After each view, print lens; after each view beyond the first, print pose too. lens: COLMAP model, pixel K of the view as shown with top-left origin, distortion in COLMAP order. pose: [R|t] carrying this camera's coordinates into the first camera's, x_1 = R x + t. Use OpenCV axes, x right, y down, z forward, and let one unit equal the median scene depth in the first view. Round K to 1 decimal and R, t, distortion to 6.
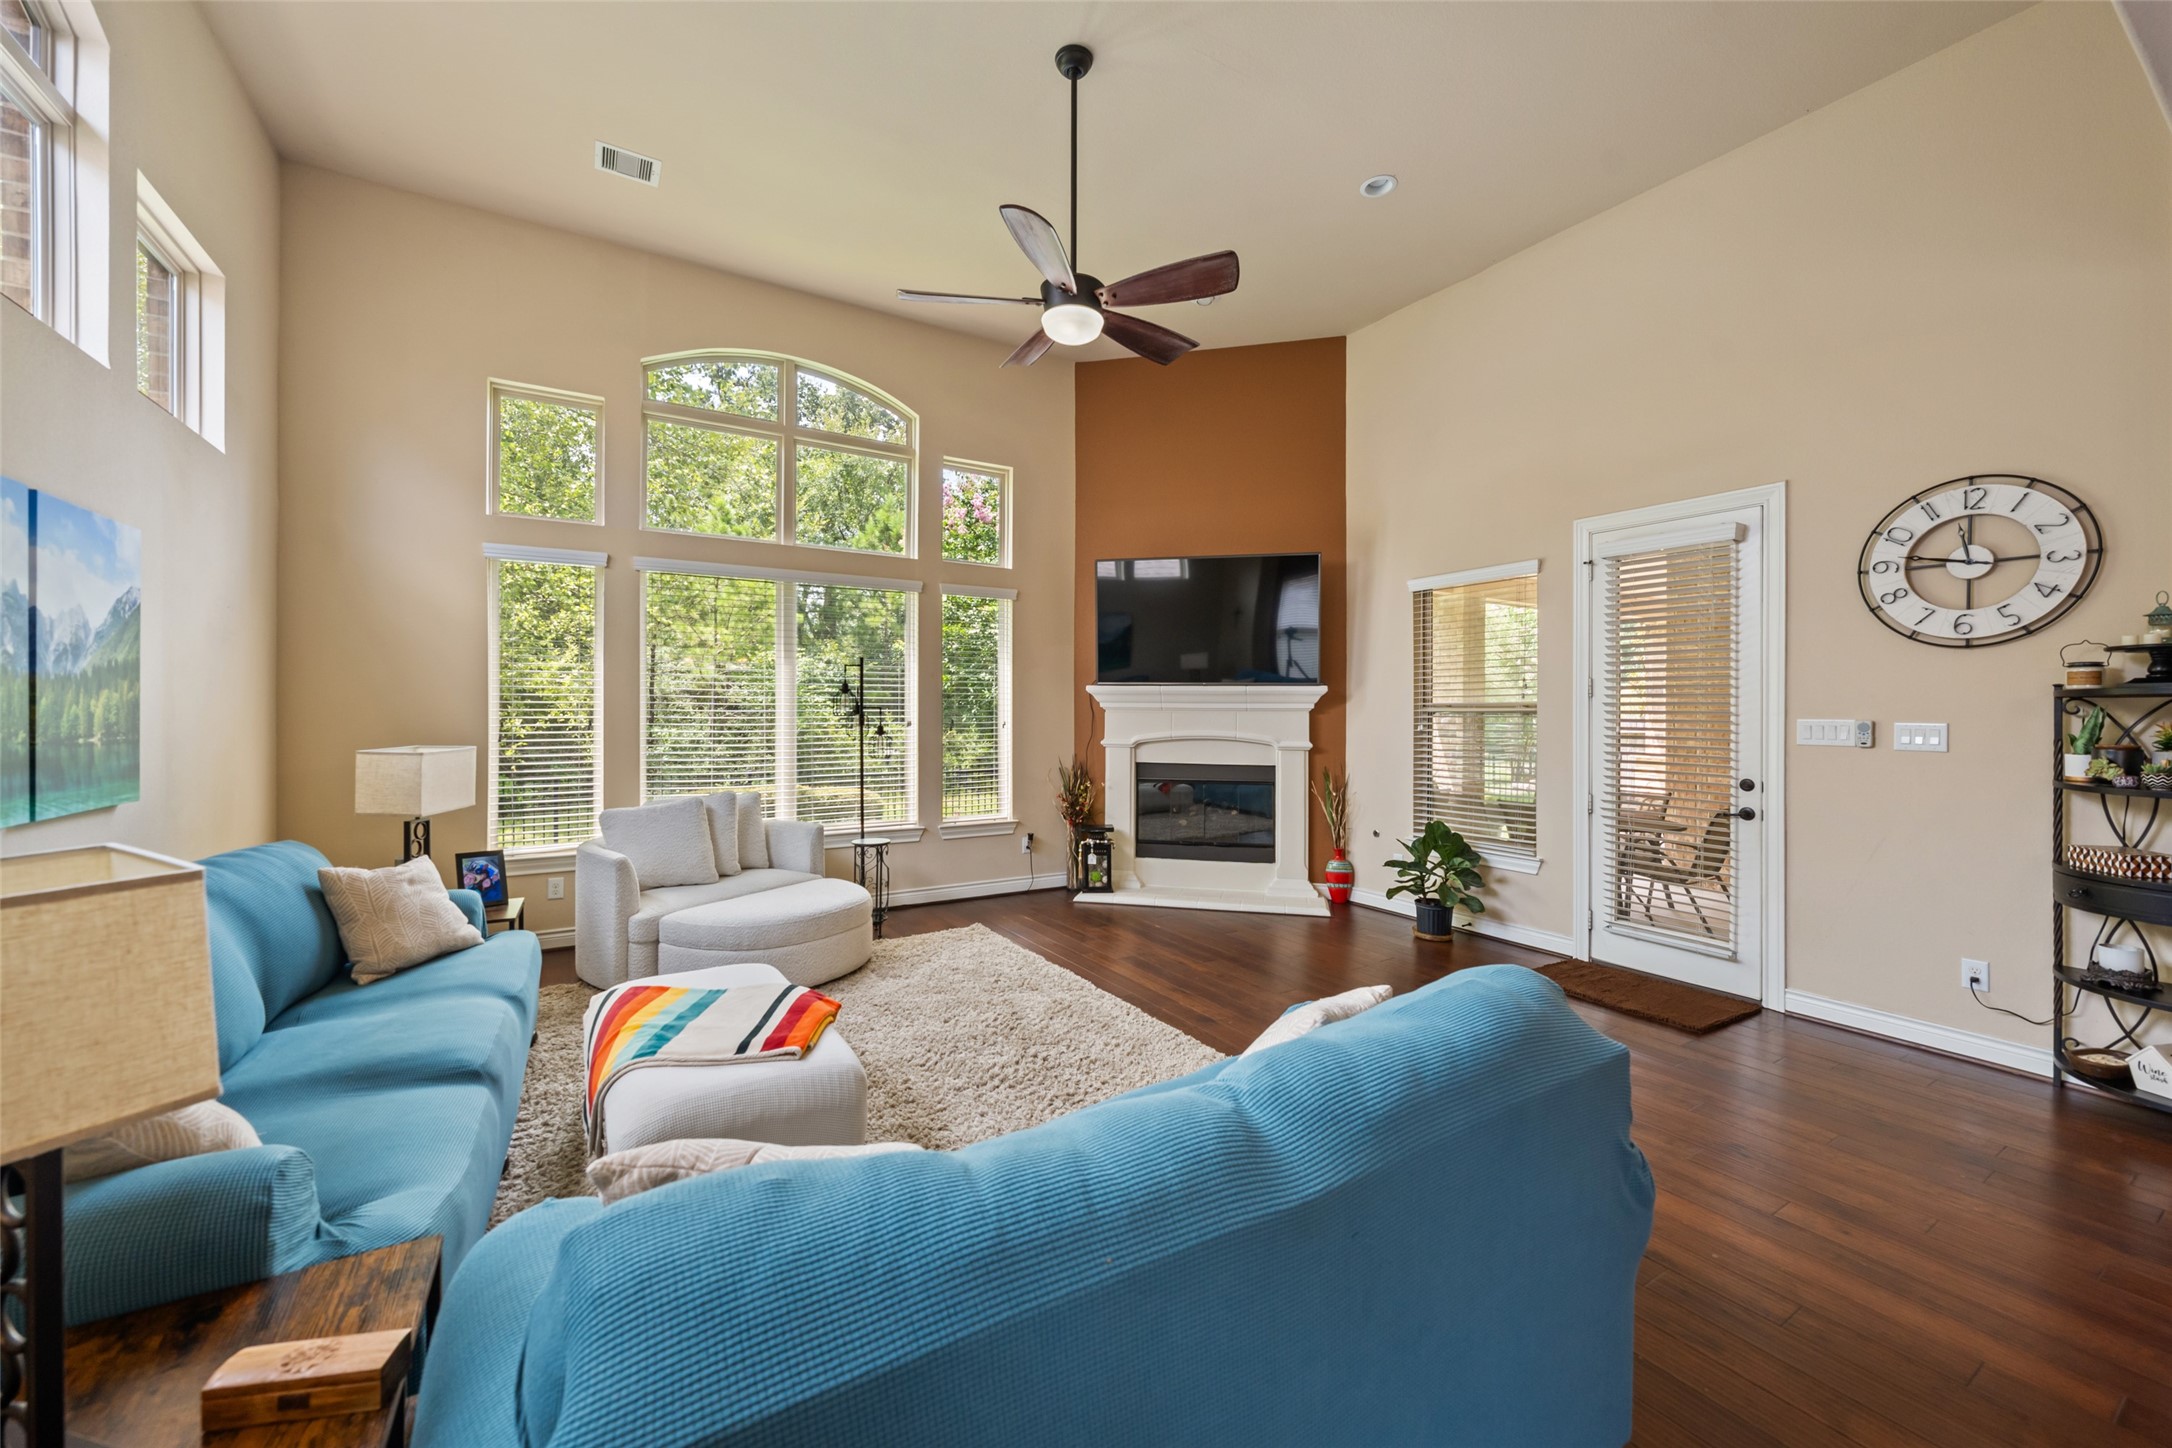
lens RADIAL K [[842.1, 0, 1093.8], [0, 842.1, 703.5], [0, 0, 1]] dist [0.003105, -0.000431]
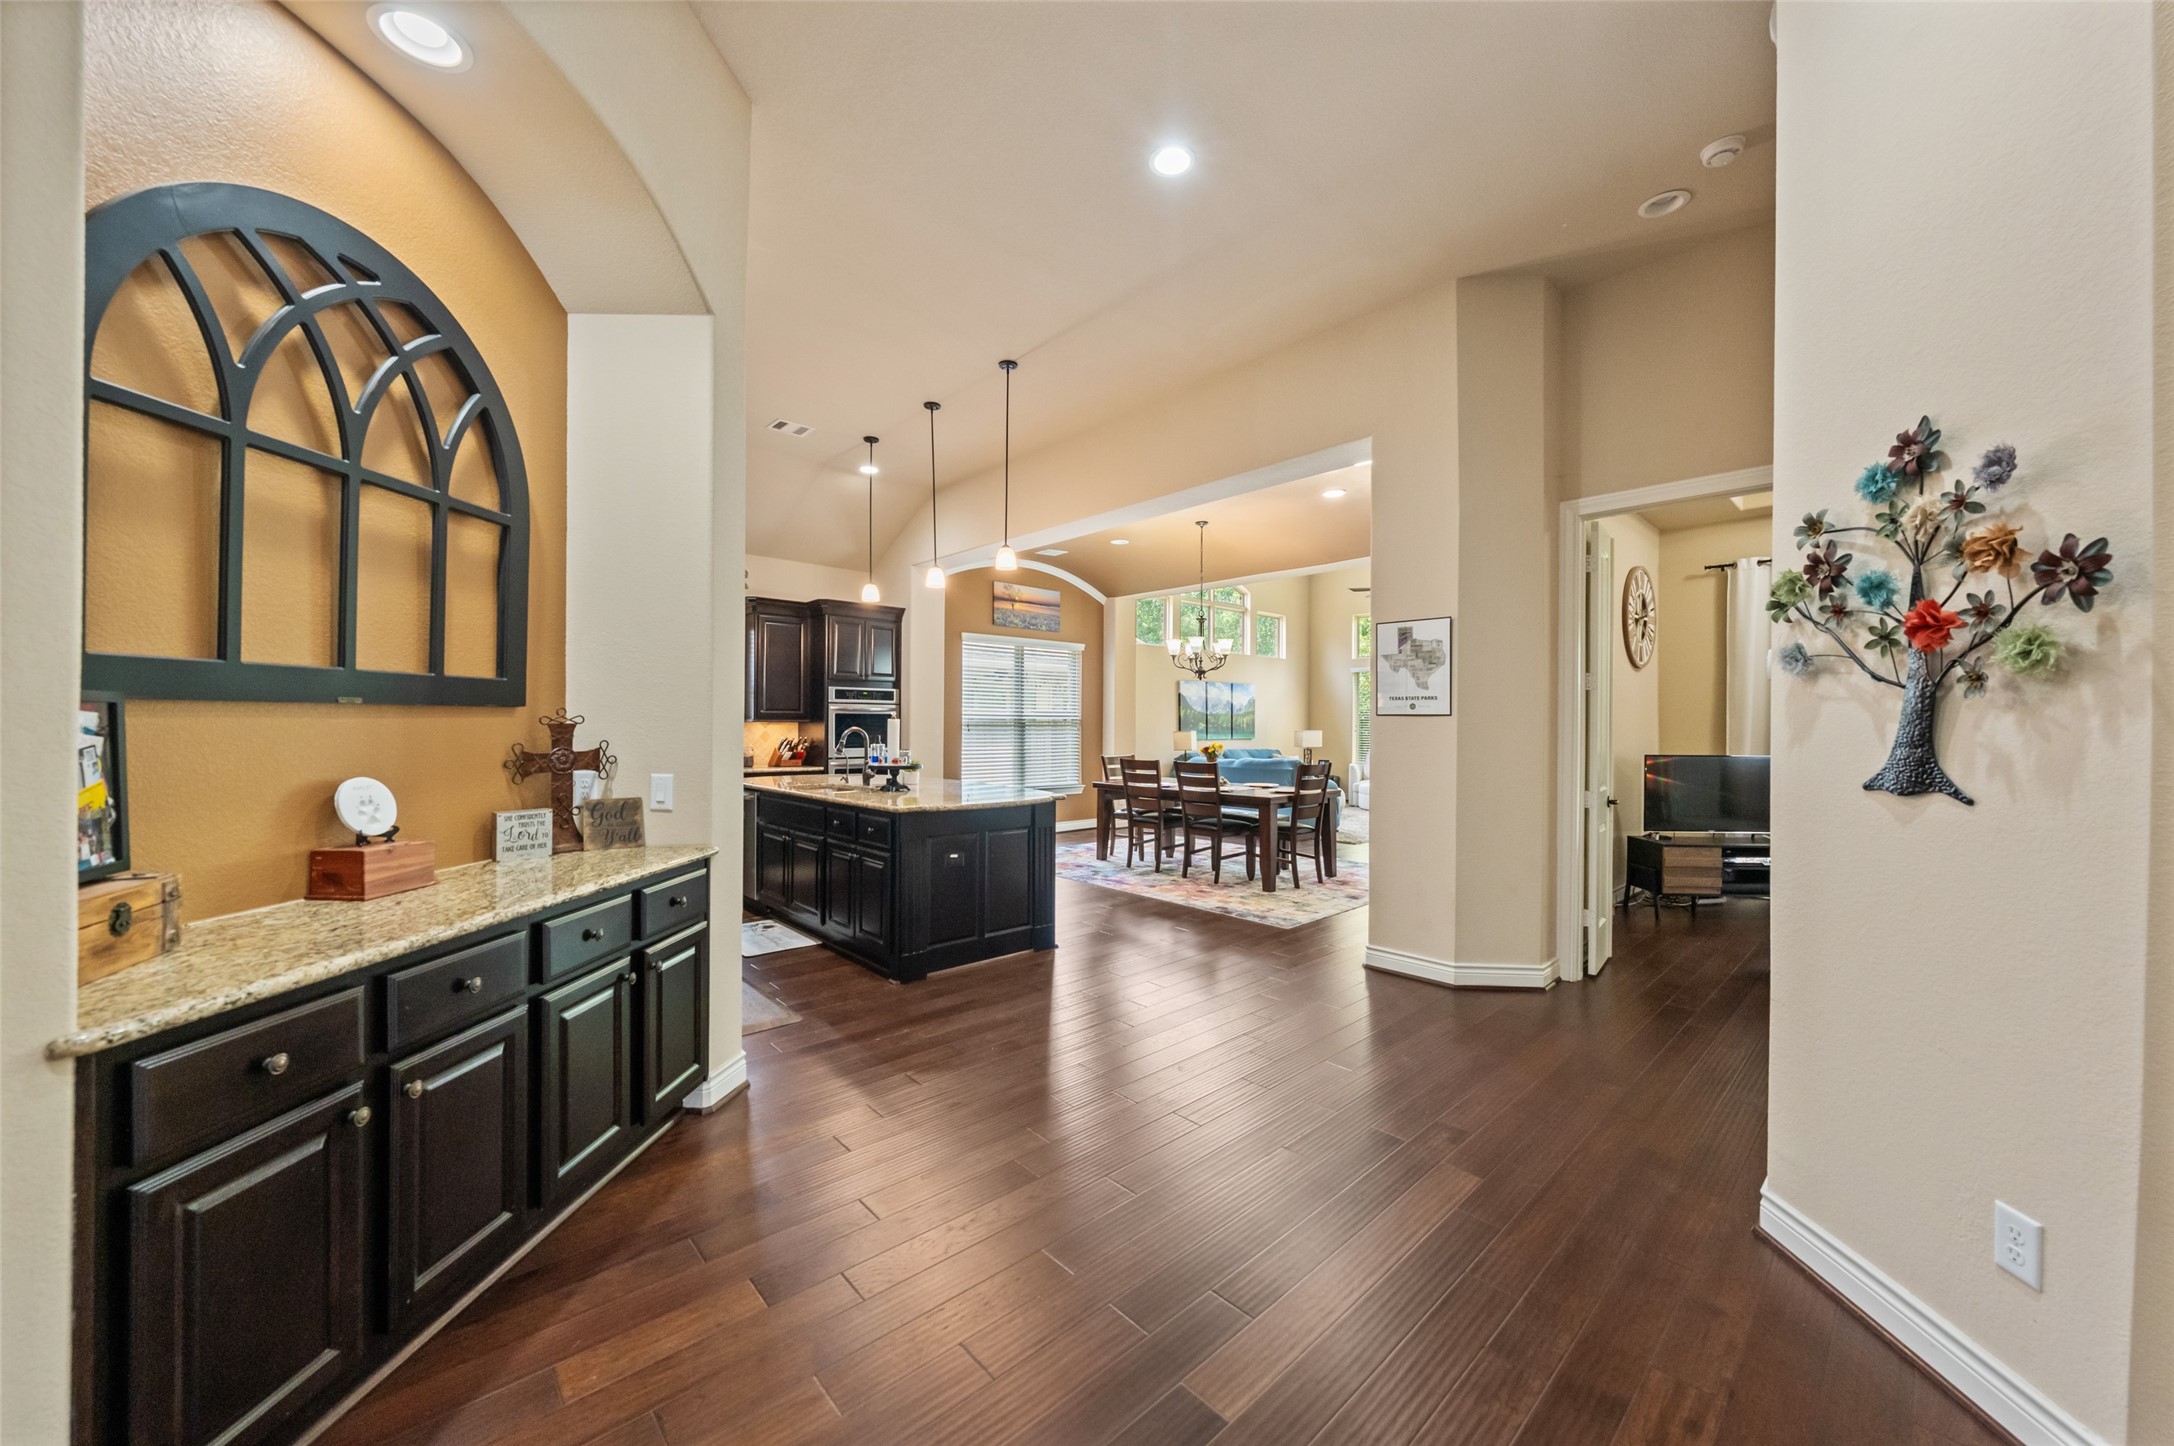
lens RADIAL K [[788.0, 0, 1092.4], [0, 788.0, 731.9], [0, 0, 1]] dist [-0.002377, -0.000017]
pose [[0.195697, 0.005093, -0.980651, 1.810163], [0.000337, 0.999986, 0.005260, 0.028393], [0.980664, -0.001360, 0.195693, -0.478467]]
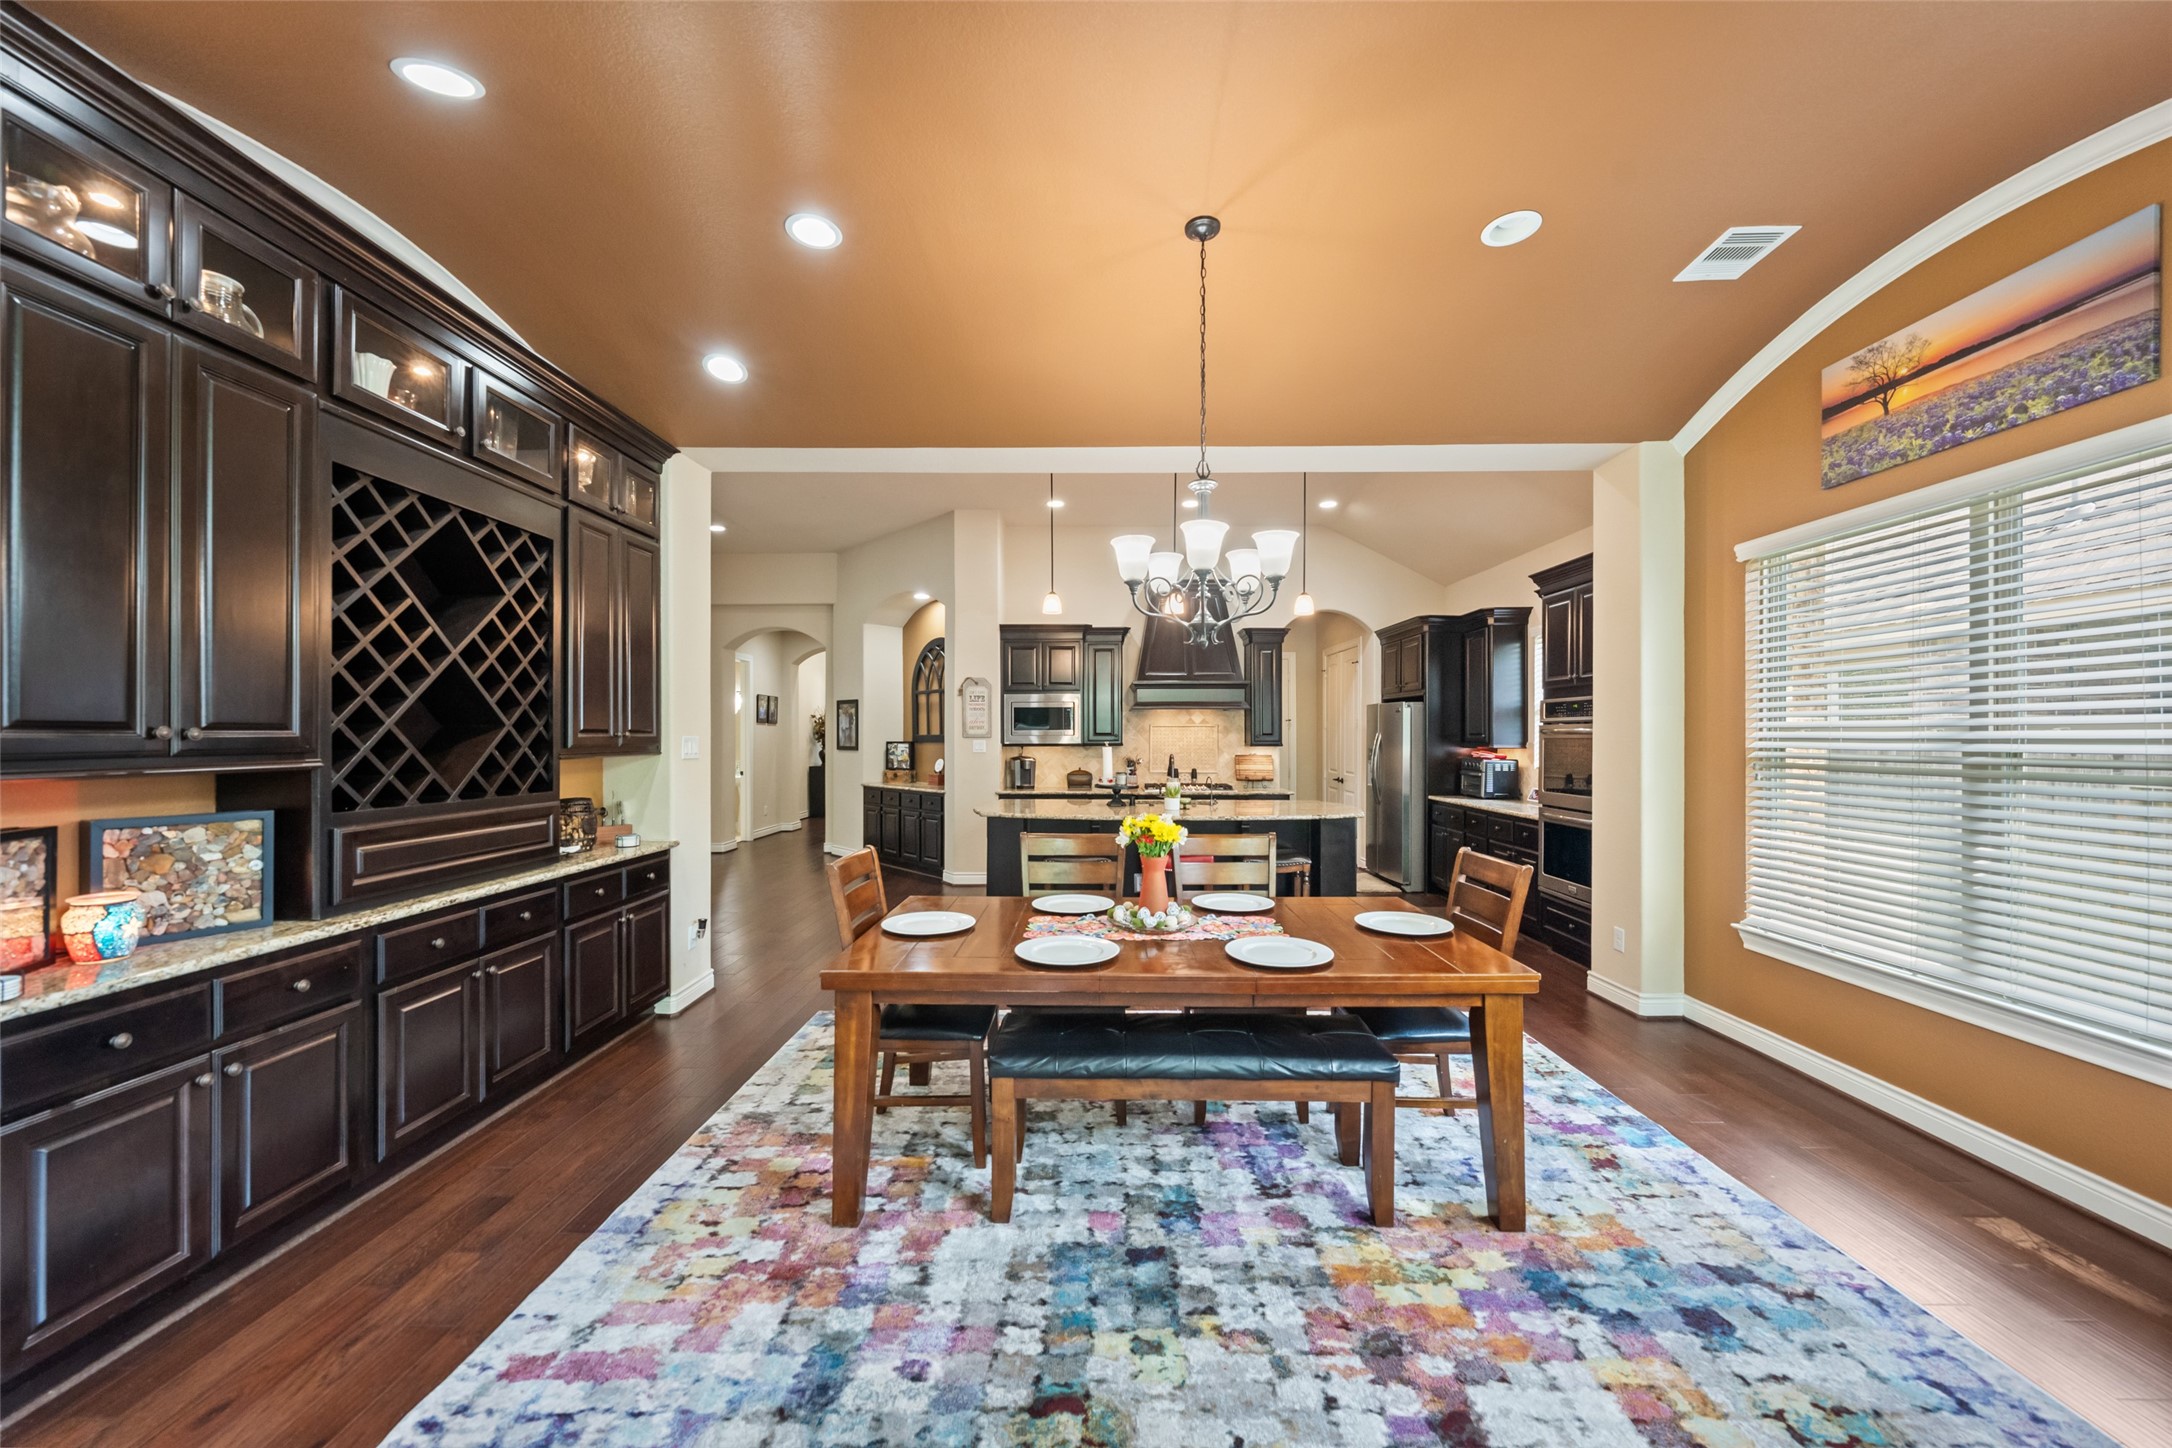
lens RADIAL K [[787.3, 0, 1092.3], [0, 787.3, 734.3], [0, 0, 1]] dist [-0.002377, -0.000017]
pose [[-0.849229, -0.005077, 0.528001, 0.231978], [-0.007495, 0.999969, -0.002441, 0.002438], [-0.527972, -0.006030, -0.849240, 0.481842]]
